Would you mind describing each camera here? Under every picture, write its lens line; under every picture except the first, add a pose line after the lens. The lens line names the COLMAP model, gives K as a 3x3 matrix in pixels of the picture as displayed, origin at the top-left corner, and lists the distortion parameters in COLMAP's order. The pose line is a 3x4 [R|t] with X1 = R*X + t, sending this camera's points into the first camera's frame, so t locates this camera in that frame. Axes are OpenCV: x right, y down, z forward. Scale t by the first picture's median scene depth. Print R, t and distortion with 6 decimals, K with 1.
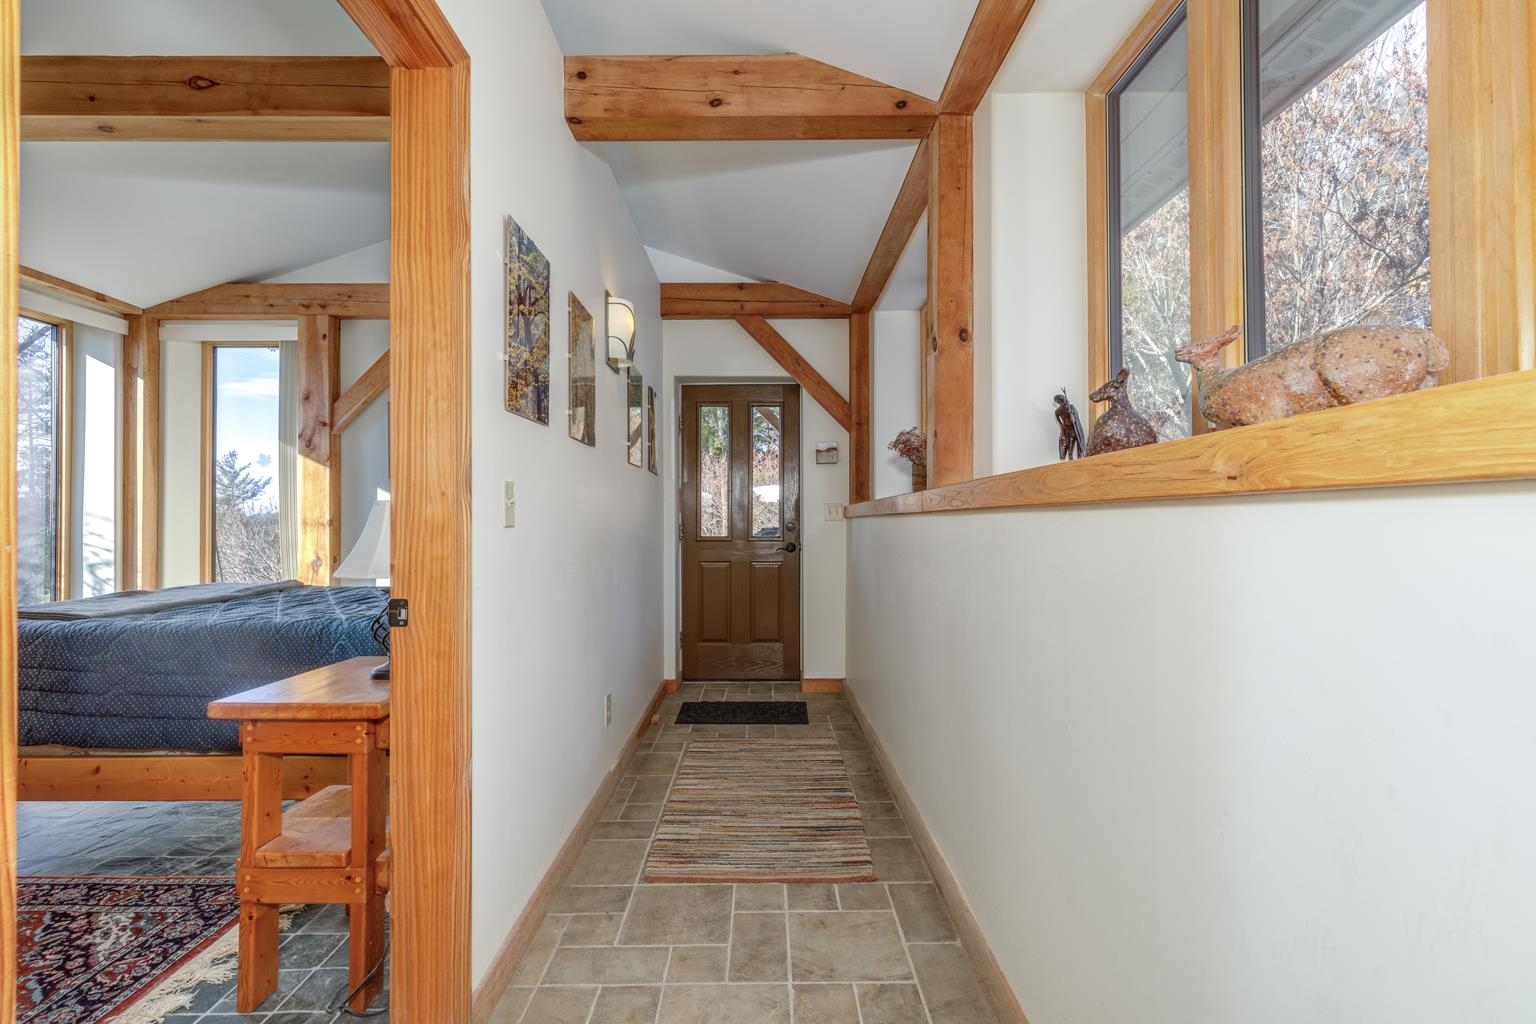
lens RADIAL K [[690.0, 0, 763.0], [0, 690.0, 514.1], [0, 0, 1]] dist [0.007646, -0.000923]
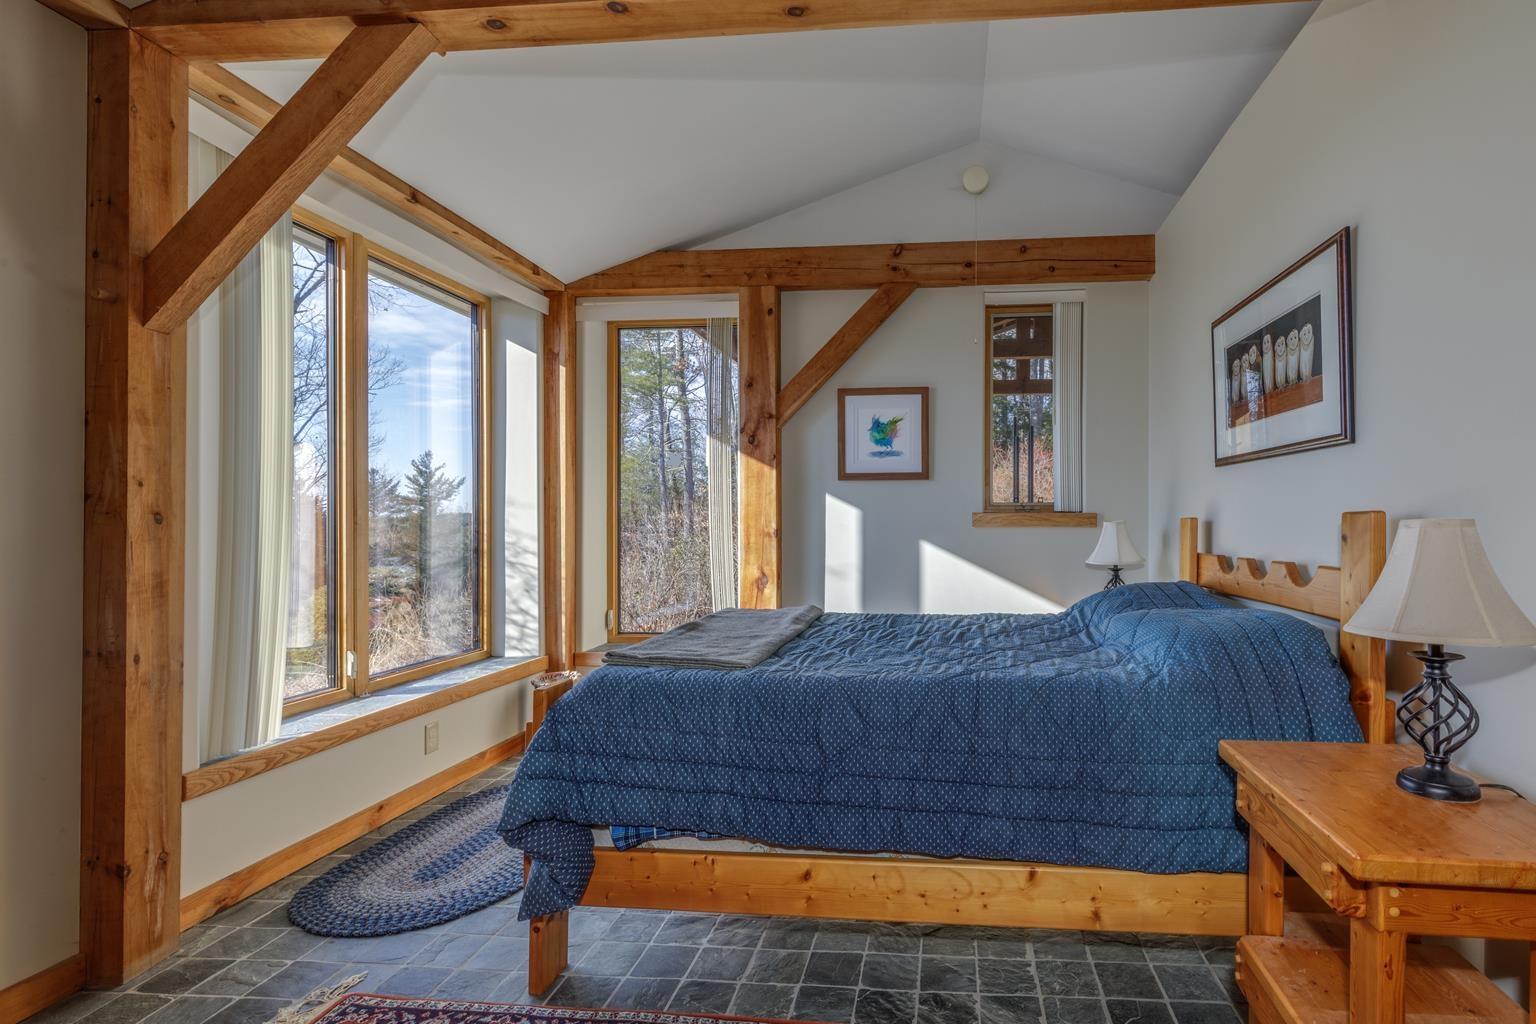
lens RADIAL K [[731.7, 0, 876.6], [0, 731.7, 524.6], [0, 0, 1]] dist [0.005633, -0.000791]
pose [[0.996883, 0.000960, -0.078887, -0.434438], [0.000162, 0.999899, 0.014208, -0.010487], [0.078893, -0.014176, 0.996782, 0.120635]]
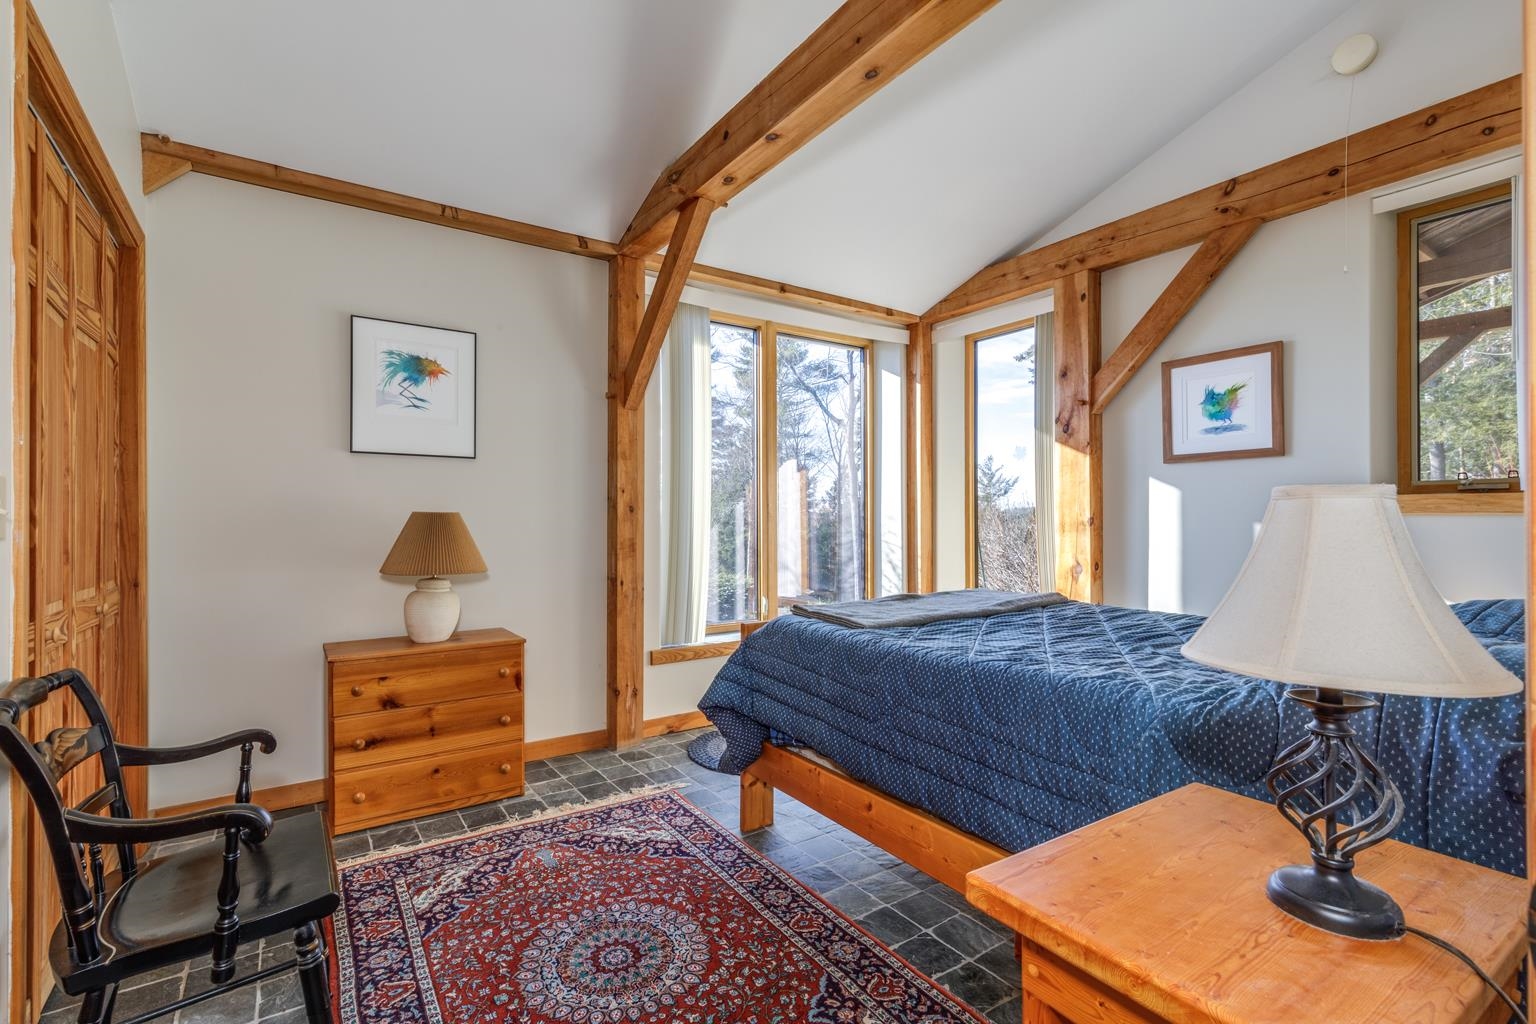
lens RADIAL K [[690.0, 0, 763.0], [0, 690.0, 514.1], [0, 0, 1]] dist [0.007646, -0.000923]
pose [[0.564311, -0.002434, -0.825559, -0.166616], [0.009885, 0.999944, 0.003809, -0.003307], [0.825503, -0.010310, 0.564303, 0.213273]]
